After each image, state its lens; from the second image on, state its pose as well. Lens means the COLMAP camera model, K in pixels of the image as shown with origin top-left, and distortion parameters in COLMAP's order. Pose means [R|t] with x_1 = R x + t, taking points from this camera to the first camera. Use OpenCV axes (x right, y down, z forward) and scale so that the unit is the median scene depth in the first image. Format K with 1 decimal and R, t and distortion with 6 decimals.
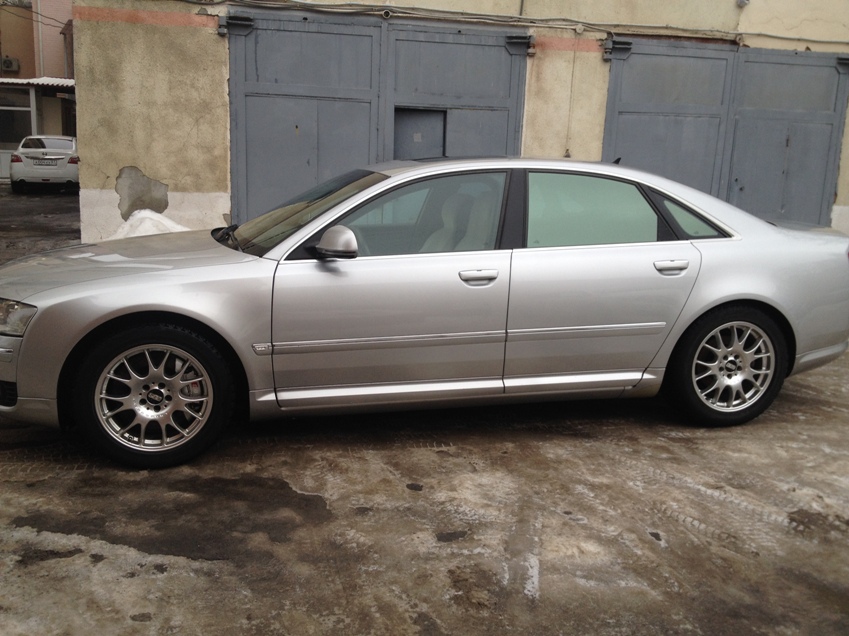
lens RADIAL K [[794.3, 0, 424.5], [0, 794.3, 318.0], [0, 0, 1]] dist [0.103974, -0.224237]
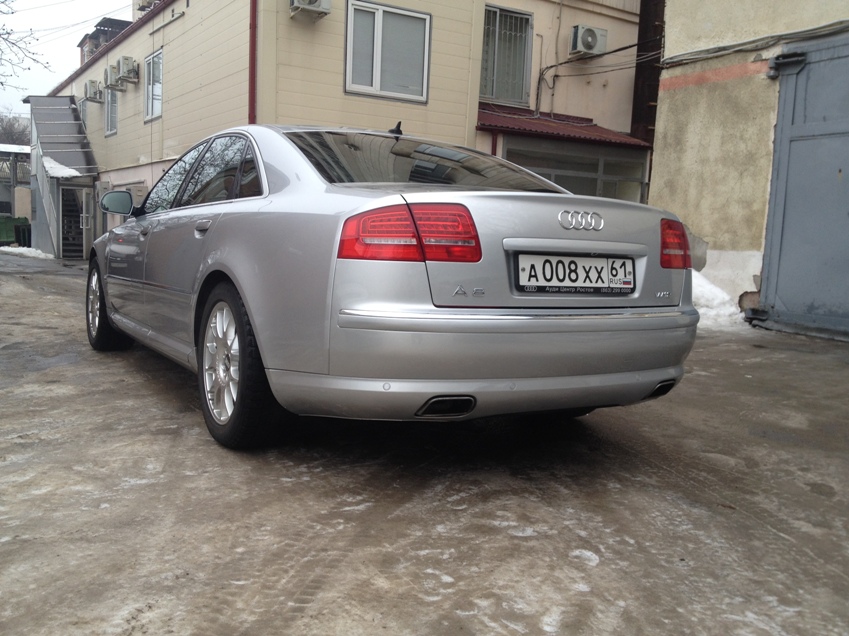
lens RADIAL K [[794.3, 0, 424.5], [0, 794.3, 318.0], [0, 0, 1]] dist [0.103974, -0.224237]
pose [[0.294146, 0.080326, -0.952379, 0.506447], [-0.225100, 0.974253, 0.012648, -0.013785], [0.928875, 0.210661, 0.304654, 0.414886]]
